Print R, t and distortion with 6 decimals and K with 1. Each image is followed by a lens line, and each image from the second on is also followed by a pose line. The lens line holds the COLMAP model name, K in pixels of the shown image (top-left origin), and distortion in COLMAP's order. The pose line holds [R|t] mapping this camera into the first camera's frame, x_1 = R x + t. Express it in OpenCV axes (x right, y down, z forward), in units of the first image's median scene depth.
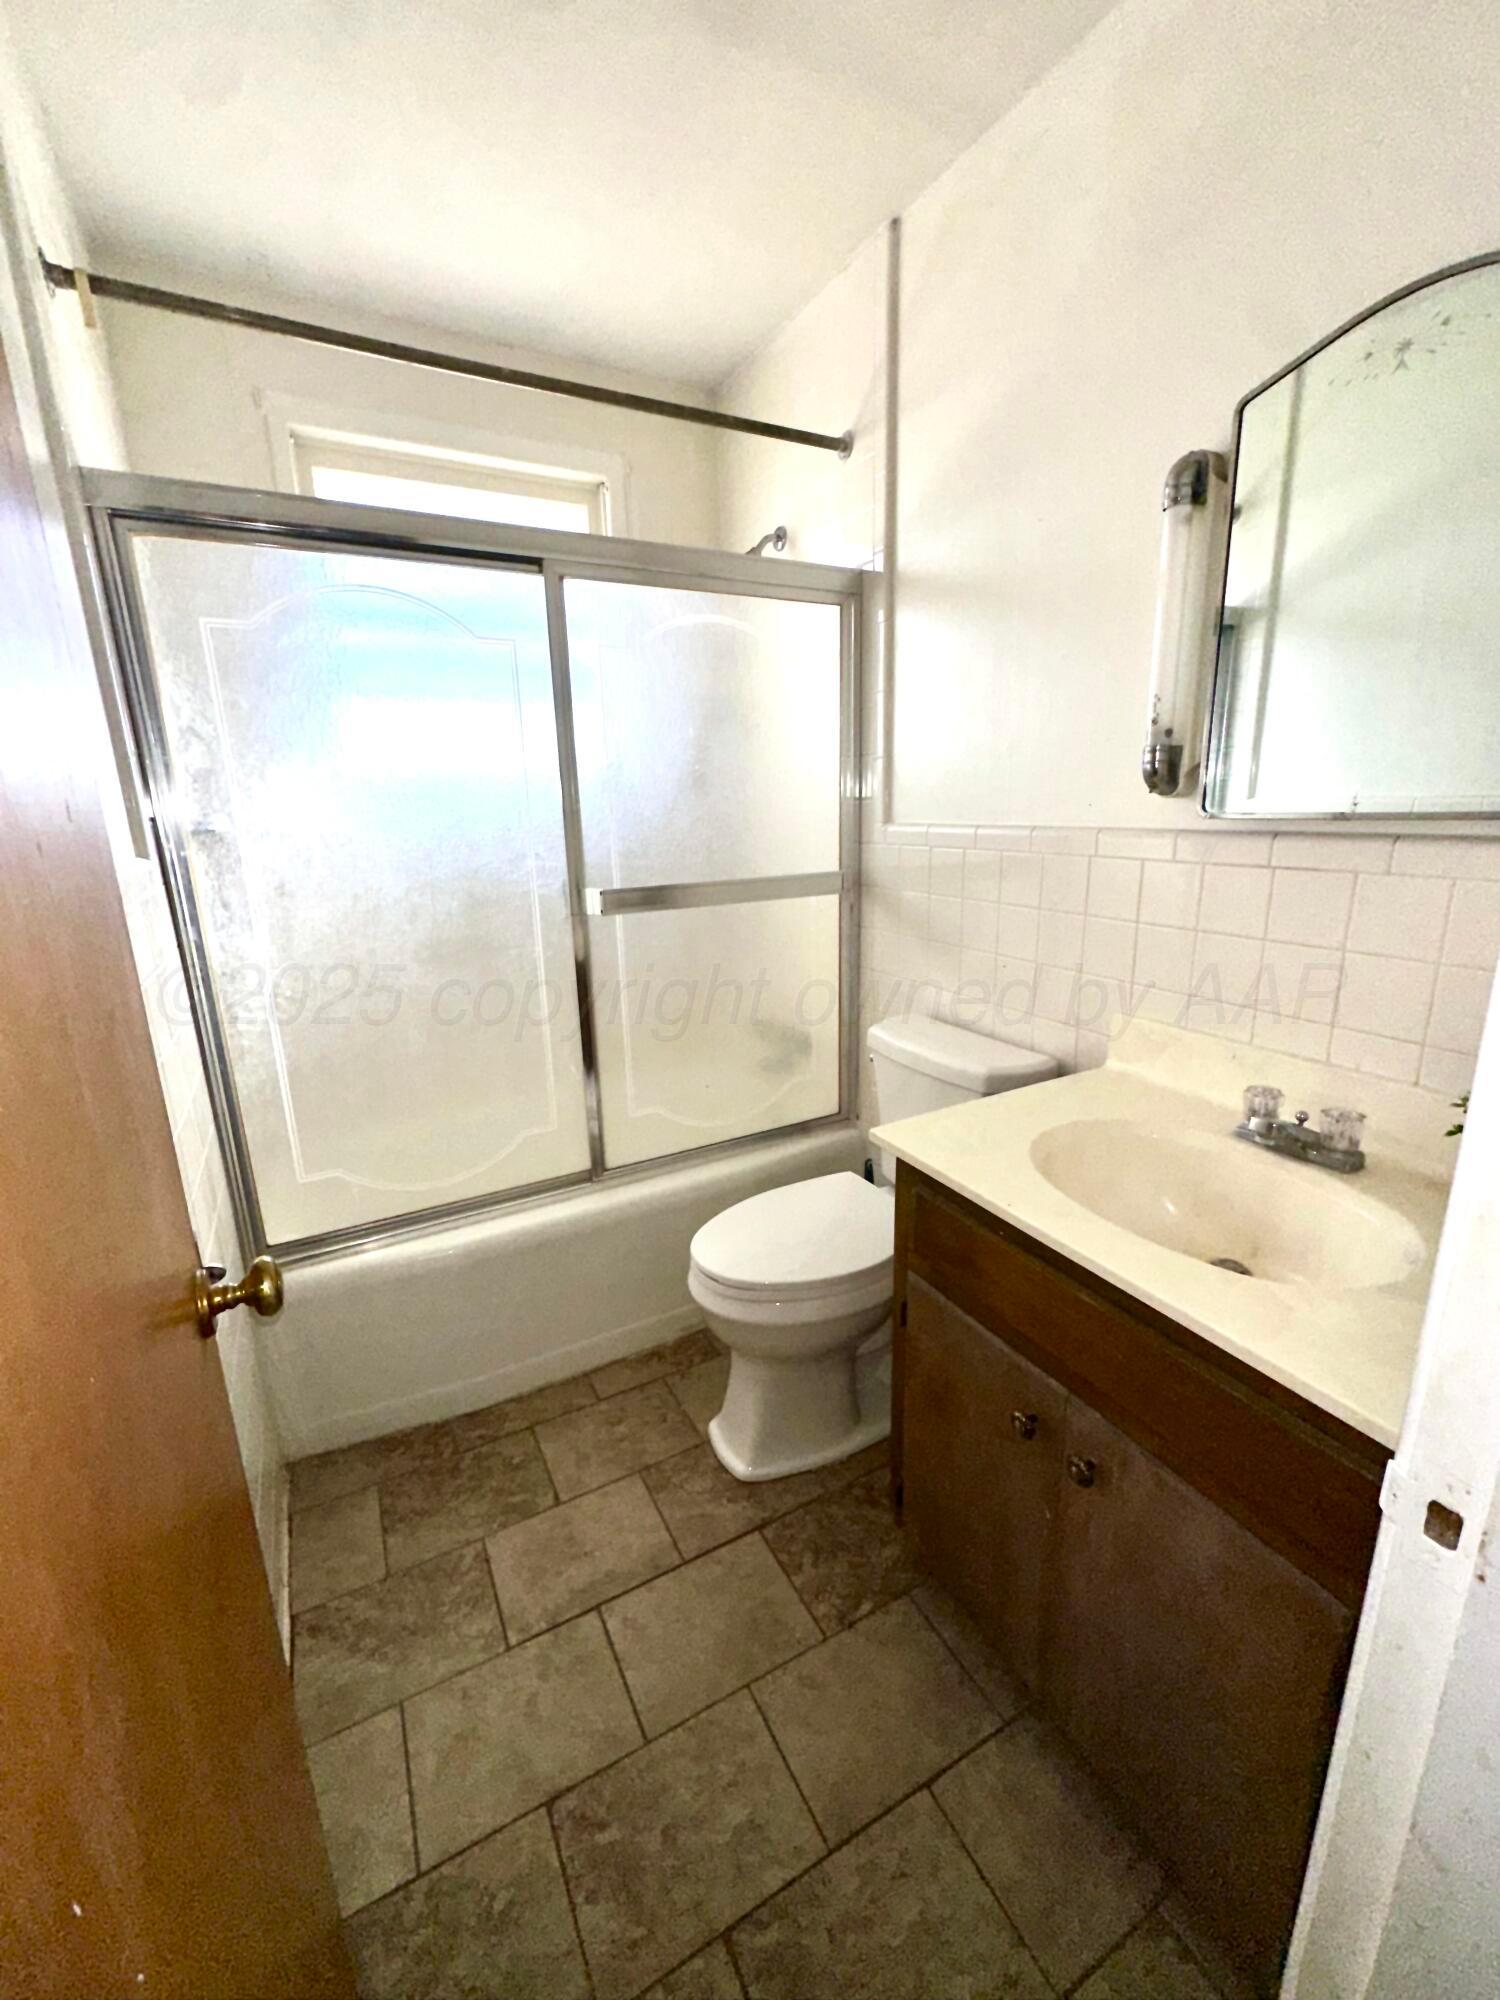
lens RADIAL K [[796.7, 0, 745.5], [0, 796.7, 998.8], [0, 0, 1]] dist [-0.005052, 0.000513]
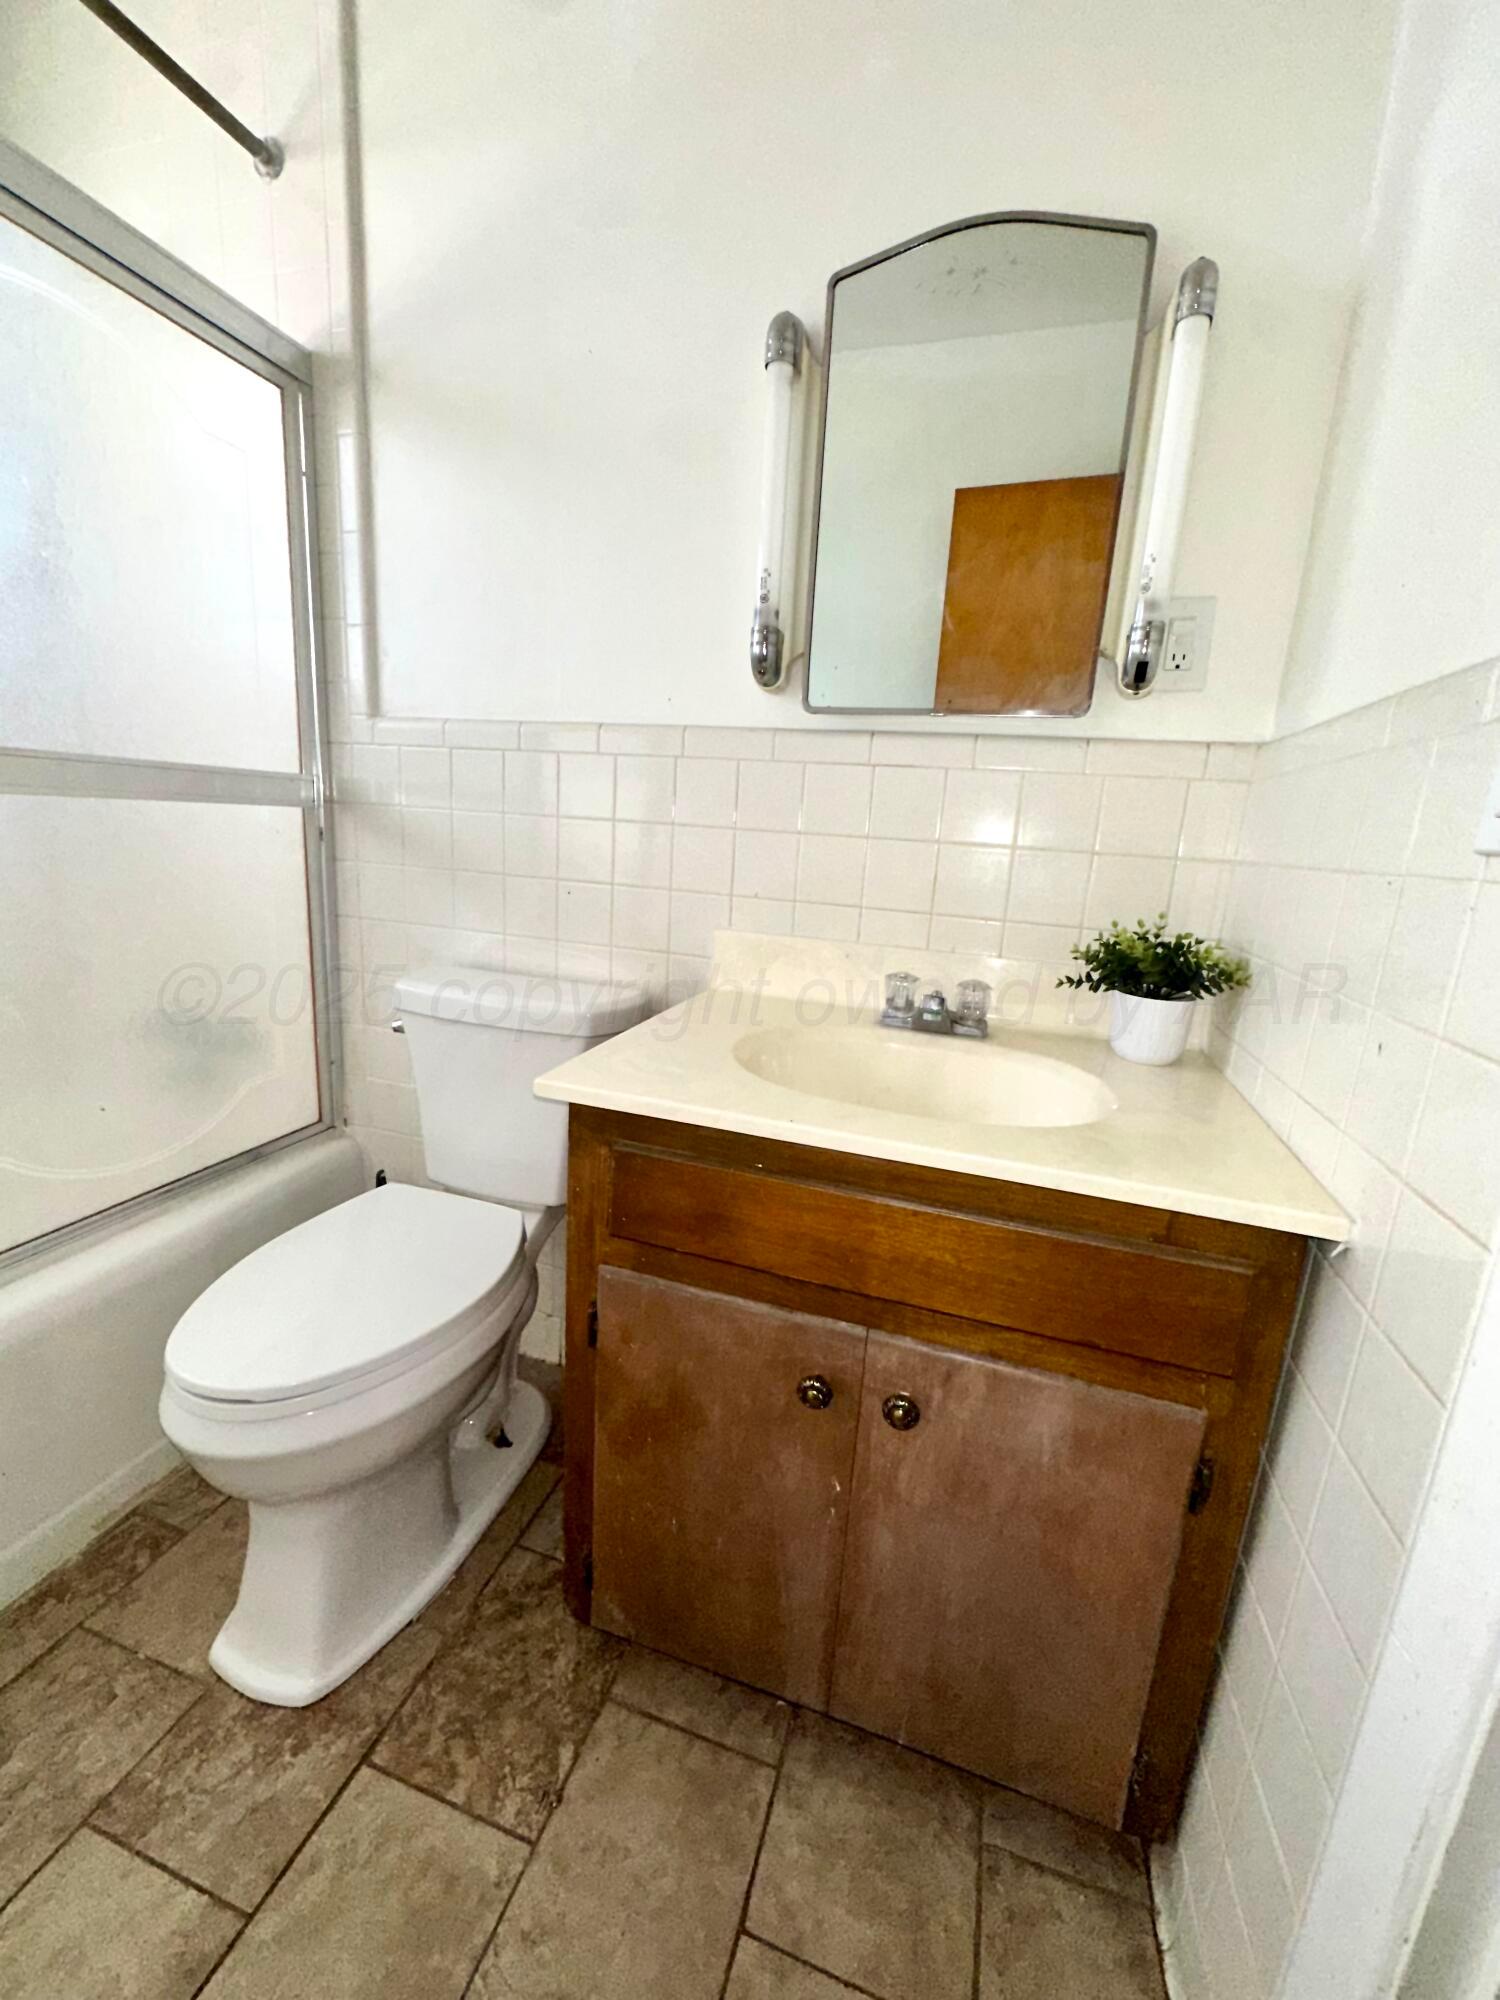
lens RADIAL K [[796.7, 0, 752.6], [0, 796.7, 1003.3], [0, 0, 1]] dist [-0.005052, 0.000513]
pose [[0.709528, -0.079927, 0.700130, -0.156524], [0.086951, 0.995884, 0.025572, 0.081957], [-0.699292, 0.042733, 0.713558, 0.314586]]
